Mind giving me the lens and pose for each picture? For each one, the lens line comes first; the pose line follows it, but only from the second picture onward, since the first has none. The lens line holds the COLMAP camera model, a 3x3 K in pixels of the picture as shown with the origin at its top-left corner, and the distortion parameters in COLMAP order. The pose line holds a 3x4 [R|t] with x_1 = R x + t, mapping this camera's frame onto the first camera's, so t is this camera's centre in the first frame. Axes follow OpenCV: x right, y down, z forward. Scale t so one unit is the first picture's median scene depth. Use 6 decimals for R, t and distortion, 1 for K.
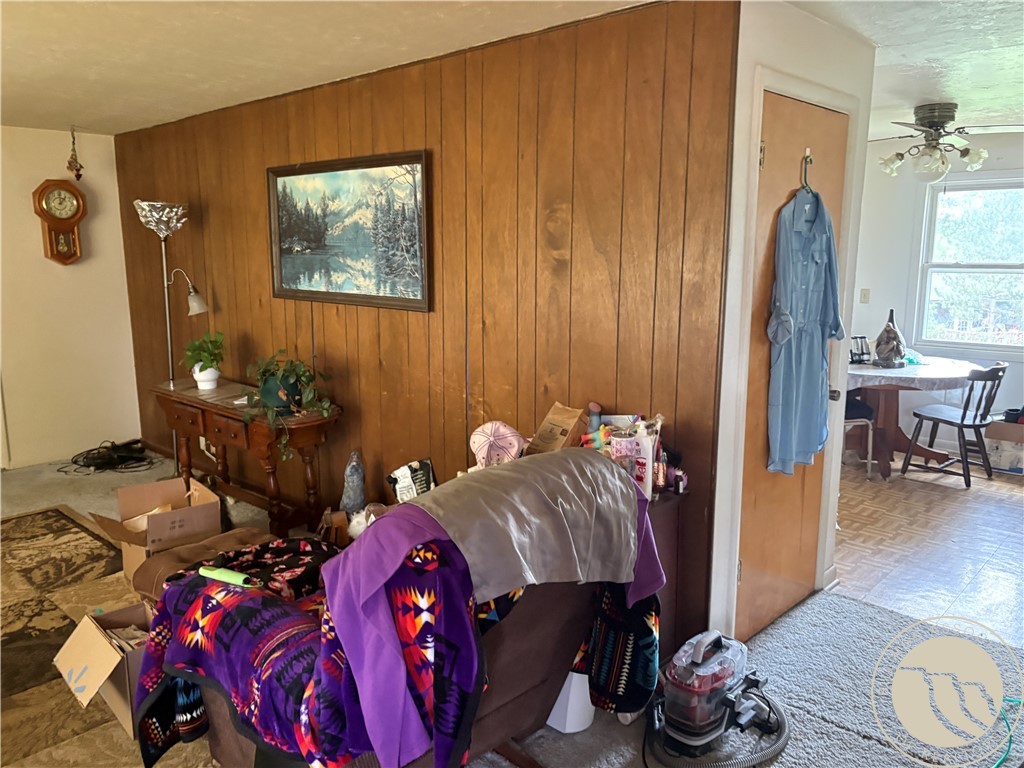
lens RADIAL K [[788.1, 0, 511.7], [0, 788.1, 381.9], [0, 0, 1]] dist [0.105493, -0.138219]
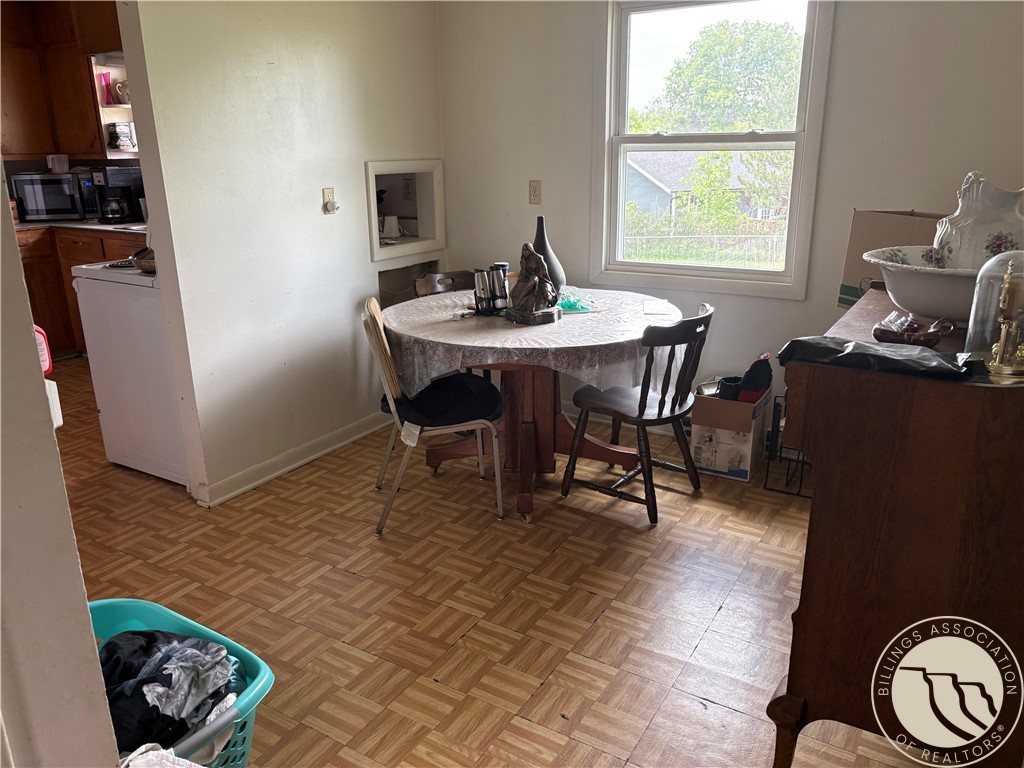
lens RADIAL K [[788.1, 0, 511.7], [0, 788.1, 381.9], [0, 0, 1]] dist [0.105493, -0.138219]
pose [[0.979839, -0.068584, 0.187650, 0.356367], [0.044098, 0.990310, 0.131686, -0.051591], [-0.194863, -0.120756, 0.973368, 0.456090]]
